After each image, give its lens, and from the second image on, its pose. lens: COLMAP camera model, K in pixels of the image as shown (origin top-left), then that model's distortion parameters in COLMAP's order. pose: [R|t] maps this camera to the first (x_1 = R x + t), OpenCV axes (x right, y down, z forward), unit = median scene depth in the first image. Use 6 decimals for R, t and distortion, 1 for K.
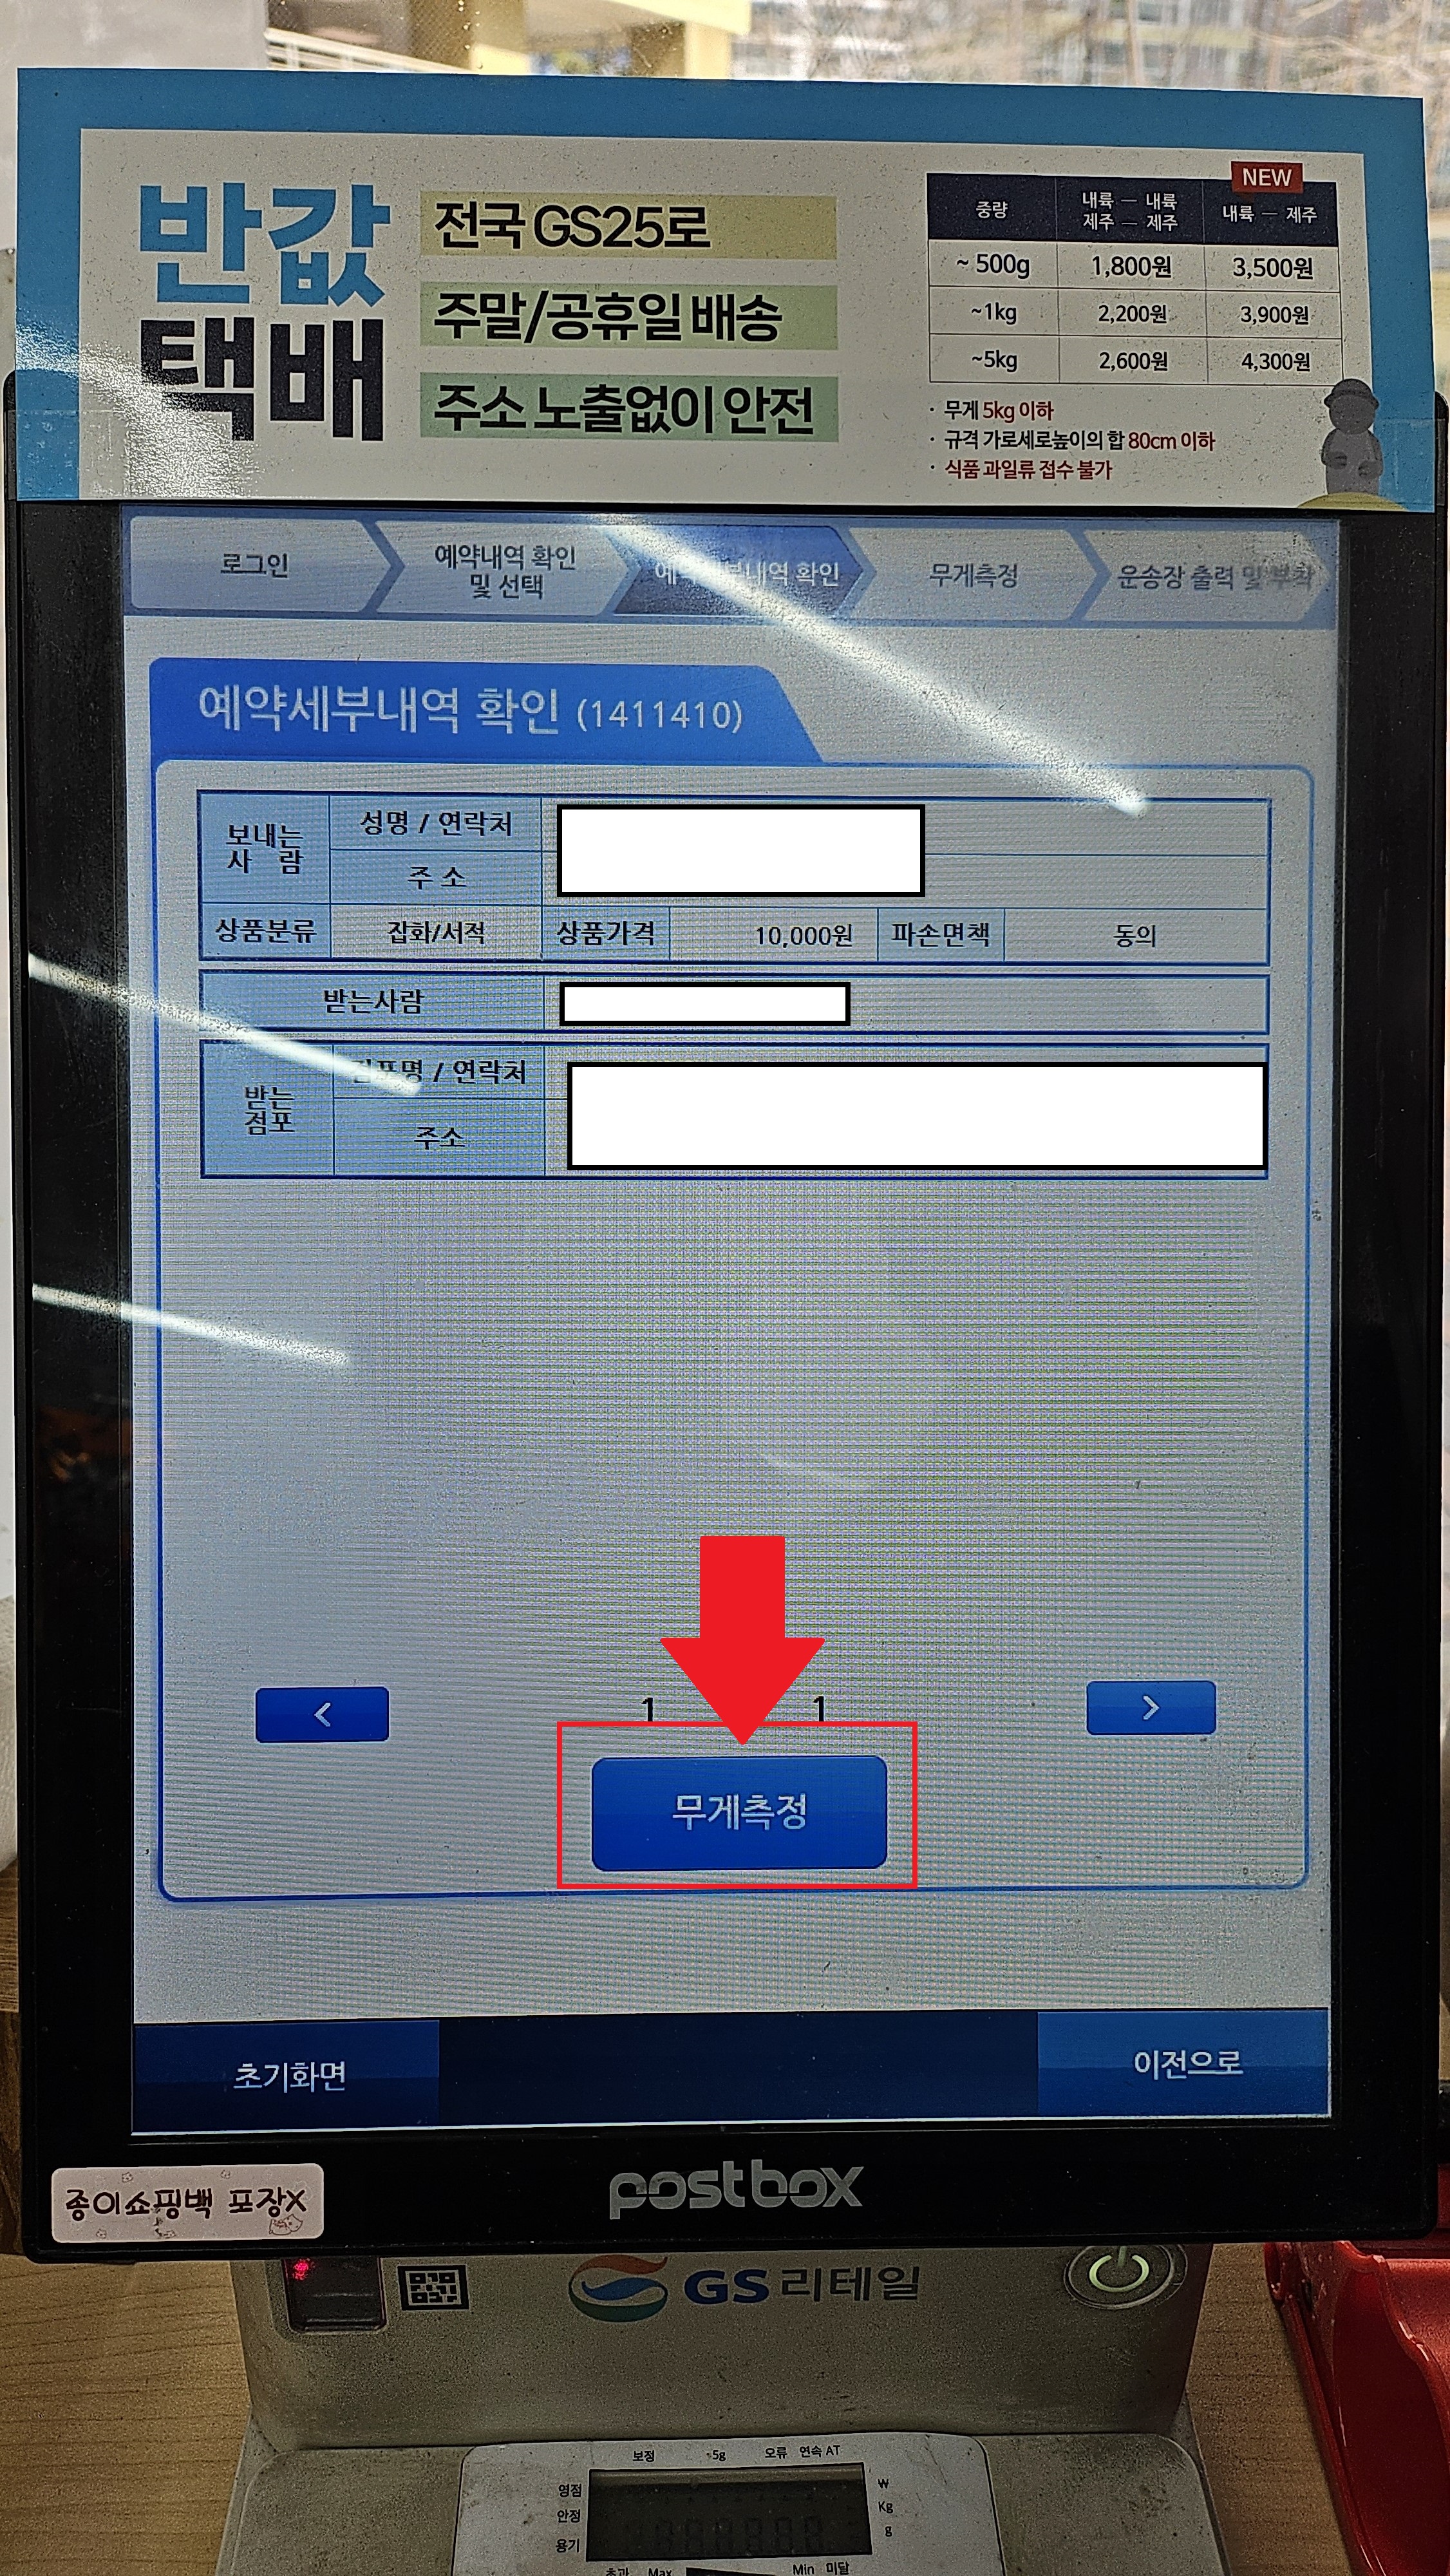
lens RADIAL K [[2070.7, 0, 698.4], [0, 2070.7, 1293.9], [0, 0, 1]] dist [-0.004534, -0.043908]
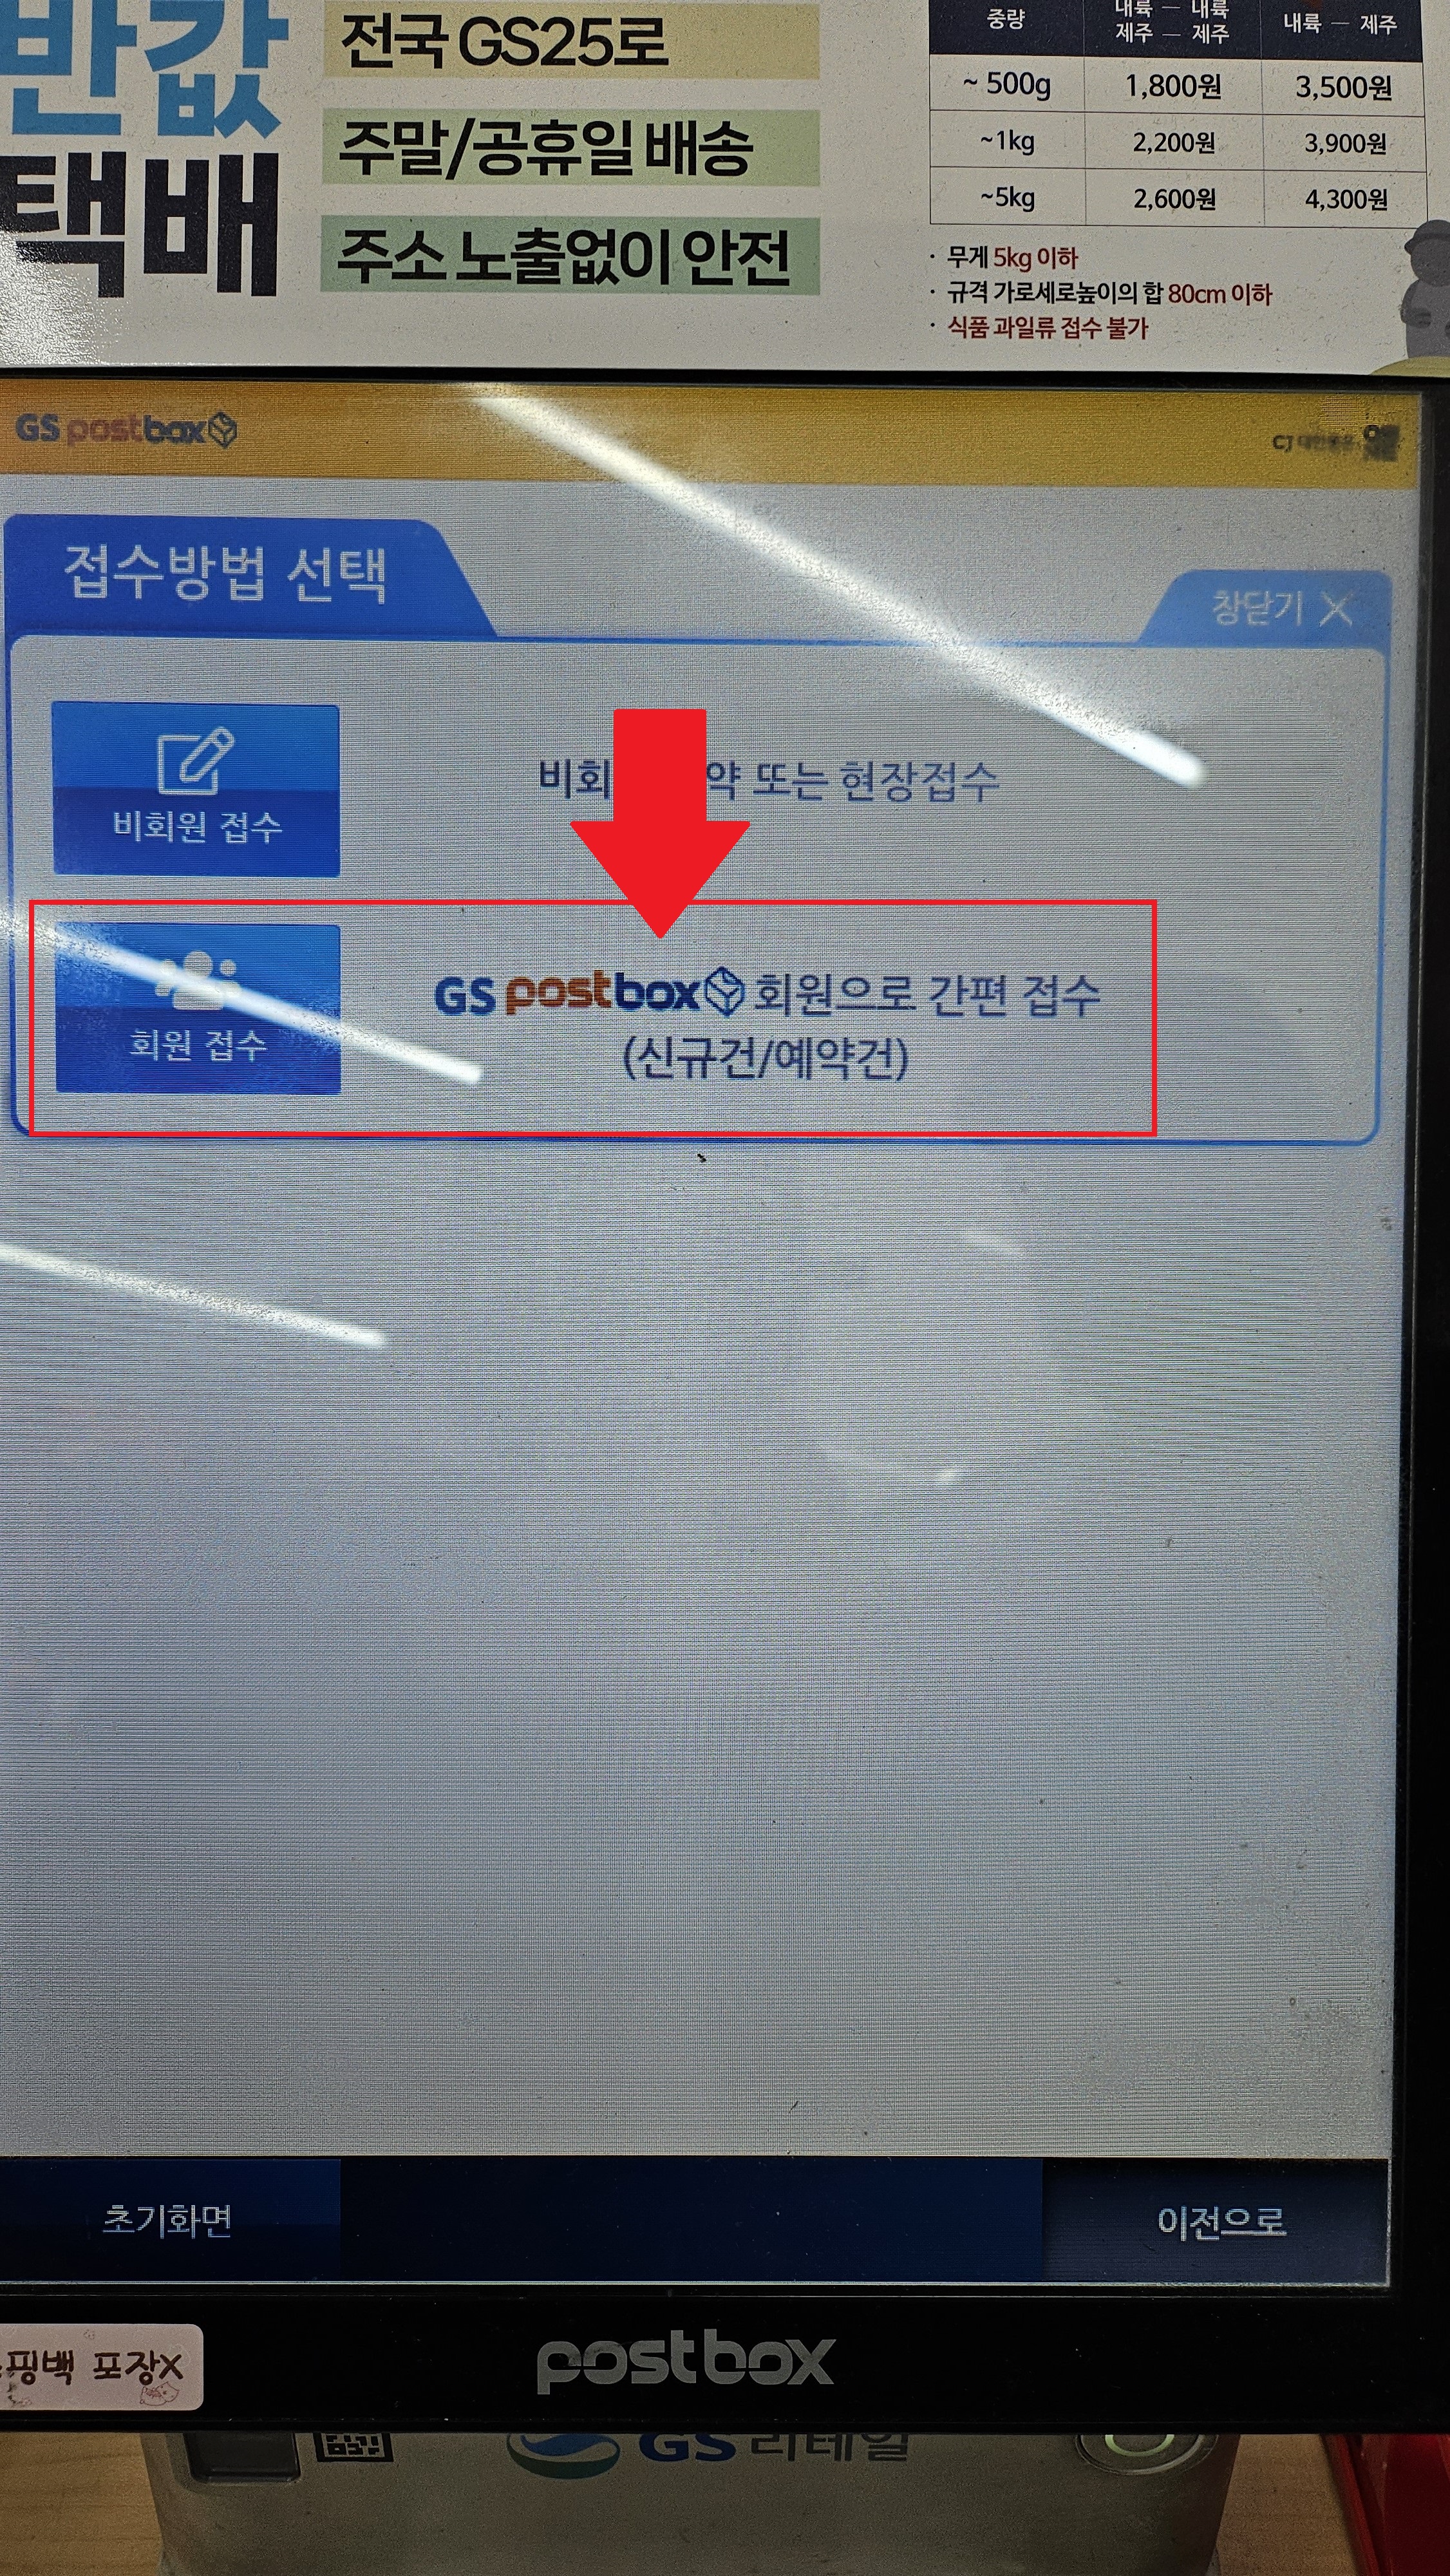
lens RADIAL K [[2070.7, 0, 690.4], [0, 2070.7, 1290.1], [0, 0, 1]] dist [-0.004534, -0.043908]
pose [[0.999629, 0.007331, -0.026214, 0.040085], [-0.007037, 0.999912, 0.011284, -0.018942], [0.026294, -0.011095, 0.999593, 0.158939]]
